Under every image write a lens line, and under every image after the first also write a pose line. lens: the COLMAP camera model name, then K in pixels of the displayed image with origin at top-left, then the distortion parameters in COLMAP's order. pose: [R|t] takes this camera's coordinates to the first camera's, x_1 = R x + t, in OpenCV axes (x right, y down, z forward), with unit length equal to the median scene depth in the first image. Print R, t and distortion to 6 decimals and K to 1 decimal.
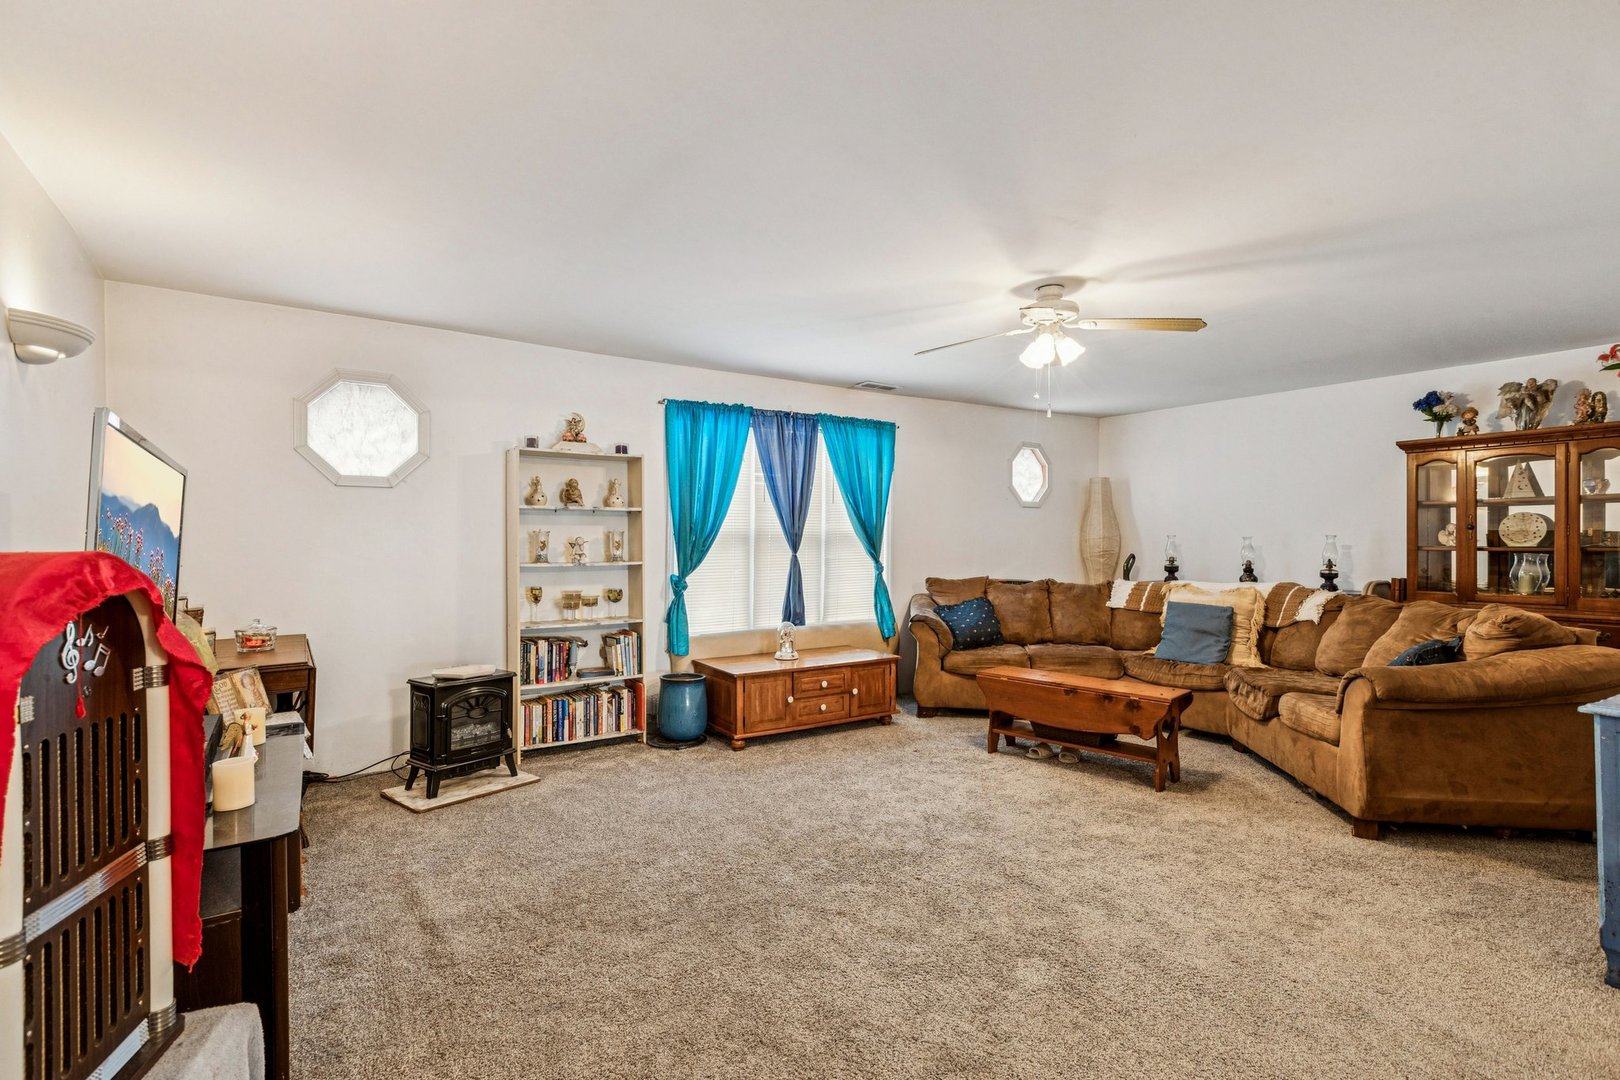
lens RADIAL K [[730.9, 0, 803.1], [0, 730.9, 542.6], [0, 0, 1]] dist [0.000777, 0.000260]
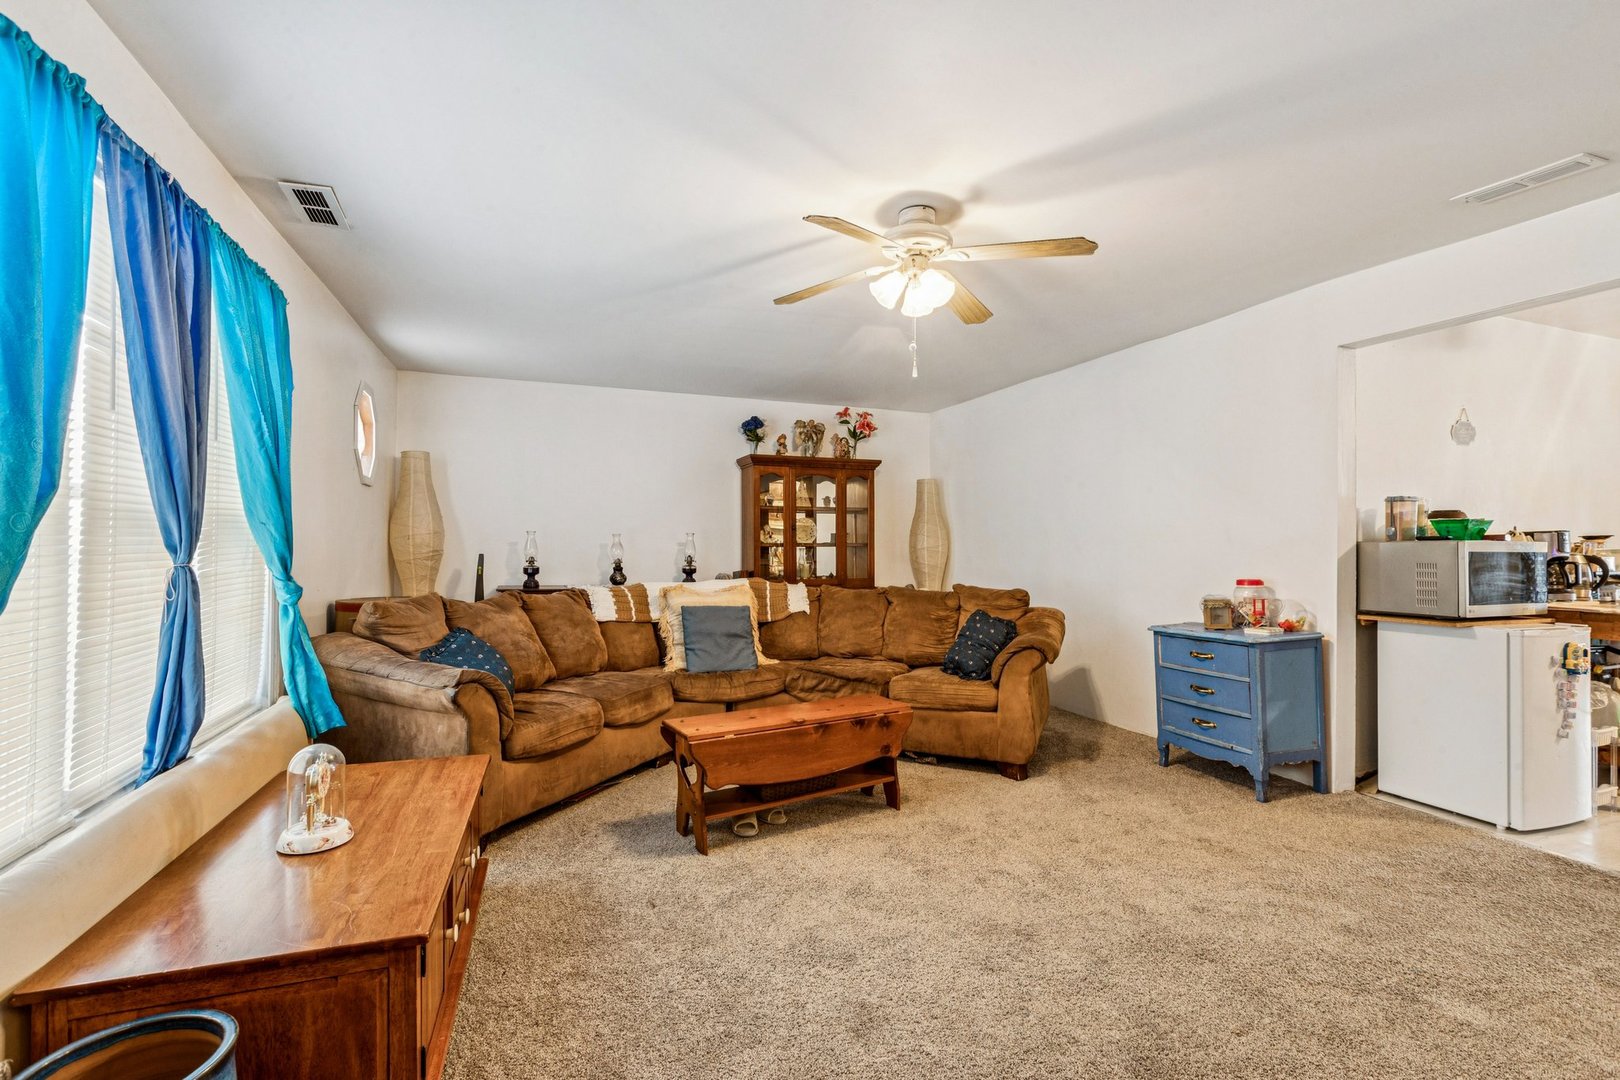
lens RADIAL K [[730.9, 0, 804.6], [0, 730.9, 547.1], [0, 0, 1]] dist [0.000777, 0.000260]
pose [[0.244551, -0.006131, 0.969617, -0.345455], [-0.002456, 0.999973, 0.006942, 0.003062], [-0.969633, -0.004079, 0.244529, 0.709697]]
